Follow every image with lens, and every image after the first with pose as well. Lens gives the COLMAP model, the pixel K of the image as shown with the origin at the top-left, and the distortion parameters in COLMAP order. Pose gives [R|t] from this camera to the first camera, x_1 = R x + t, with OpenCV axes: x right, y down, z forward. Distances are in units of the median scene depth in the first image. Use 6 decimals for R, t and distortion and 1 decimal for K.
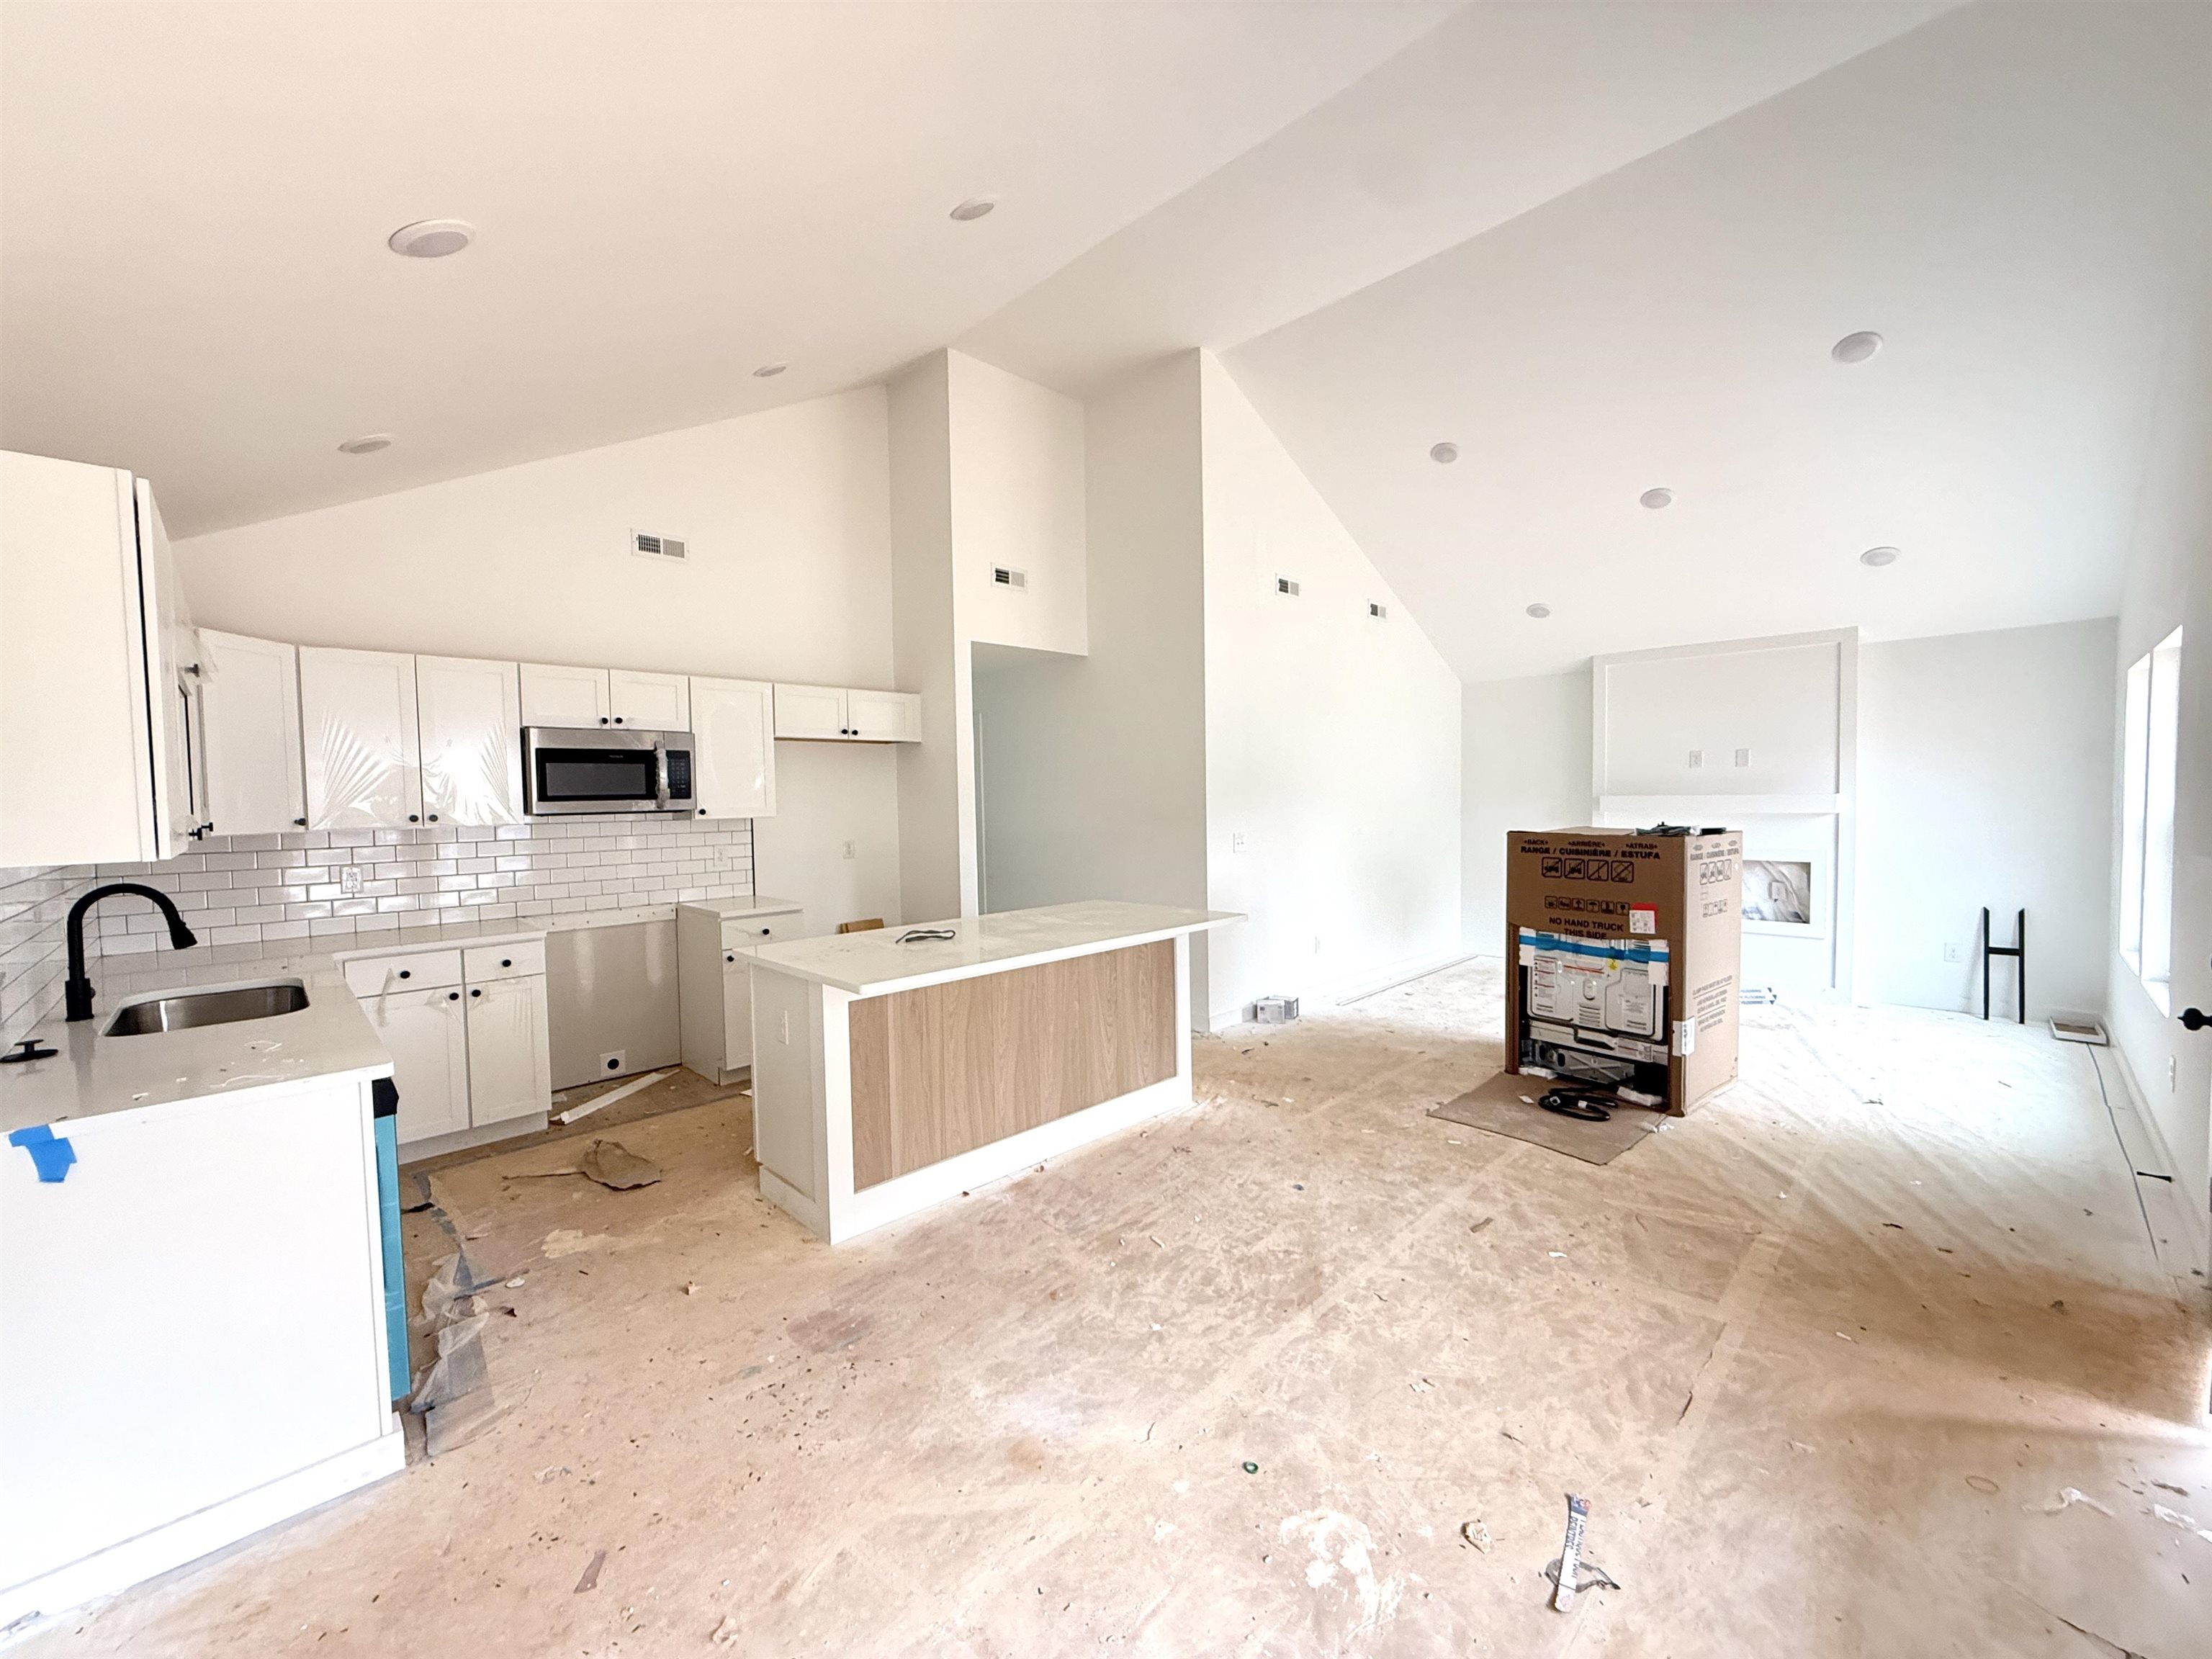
lens RADIAL K [[881.9, 0, 1088.9], [0, 881.9, 823.5], [0, 0, 1]] dist [0.002630, -0.000001]
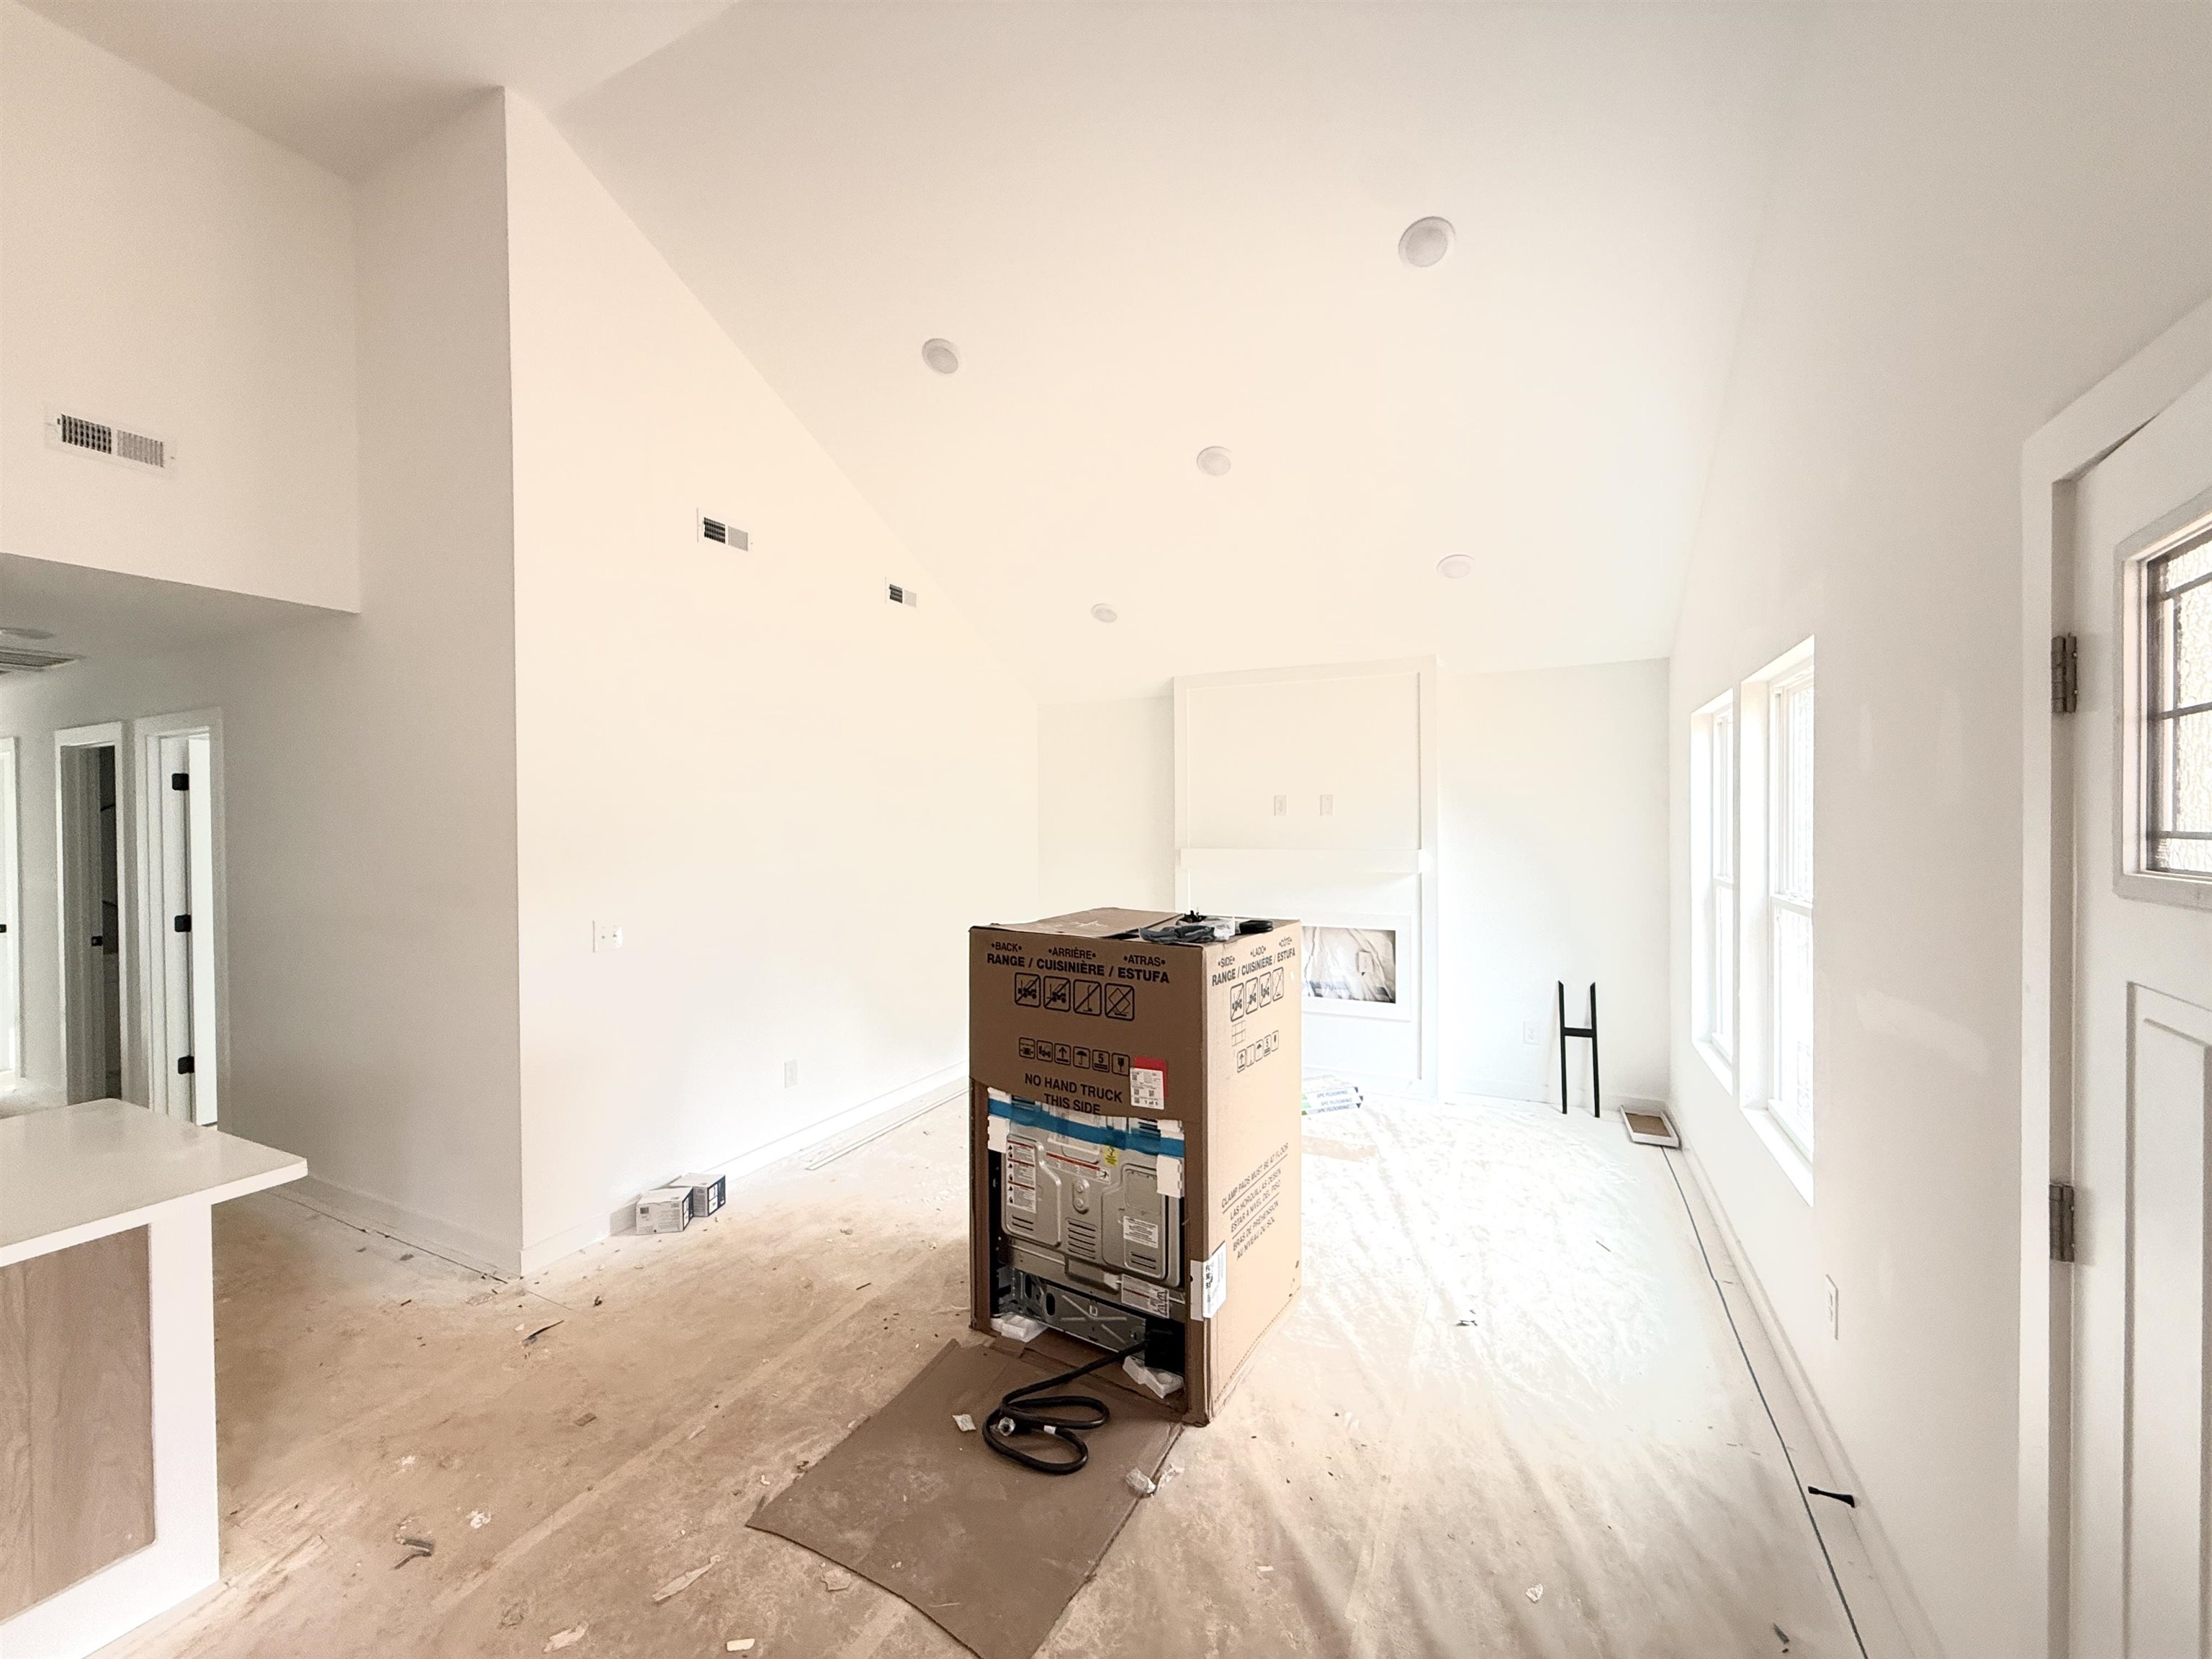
lens RADIAL K [[881.9, 0, 1087.5], [0, 881.9, 822.7], [0, 0, 1]] dist [0.002630, -0.000001]
pose [[0.944293, 0.007668, 0.329017, 0.366347], [0.003873, 0.999400, -0.034406, -0.043254], [-0.329084, 0.033764, 0.943697, 0.418475]]
